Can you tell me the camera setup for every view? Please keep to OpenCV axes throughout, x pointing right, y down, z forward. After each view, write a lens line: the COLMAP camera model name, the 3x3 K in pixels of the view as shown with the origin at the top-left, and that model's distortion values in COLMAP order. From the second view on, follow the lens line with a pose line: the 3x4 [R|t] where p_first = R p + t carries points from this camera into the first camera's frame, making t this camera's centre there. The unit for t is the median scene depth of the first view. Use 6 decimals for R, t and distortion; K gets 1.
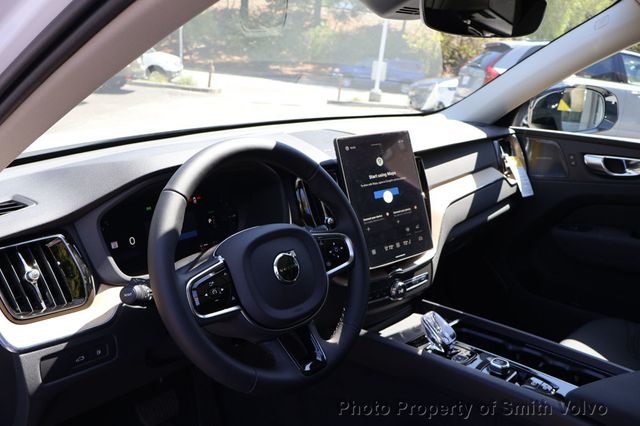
lens RADIAL K [[559.3, 0, 320.0], [0, 559.3, 213.0], [0, 0, 1]] dist [0.002941, 0.006218]
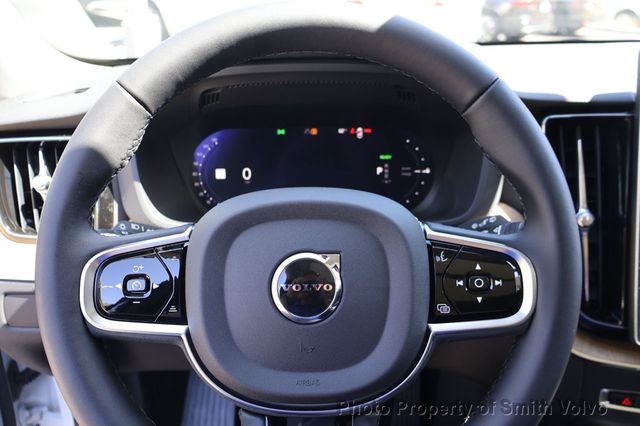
lens RADIAL K [[538.9, 0, 320.0], [0, 538.9, 213.0], [0, 0, 1]] dist [-0.006651, 0.009826]
pose [[0.702204, 0.243686, -0.668975, 0.148816], [-0.178538, 0.969850, 0.165879, -0.024045], [0.689227, 0.002957, 0.724539, 0.440630]]
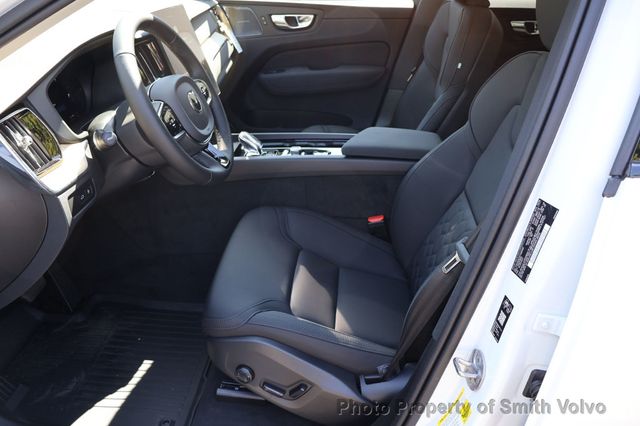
lens RADIAL K [[538.9, 0, 320.0], [0, 538.9, 213.0], [0, 0, 1]] dist [-0.006651, 0.009826]
pose [[0.760316, -0.301319, 0.575436, -0.453351], [0.176061, 0.948331, 0.263953, 0.036976], [-0.625237, -0.099376, 0.774082, -0.201120]]
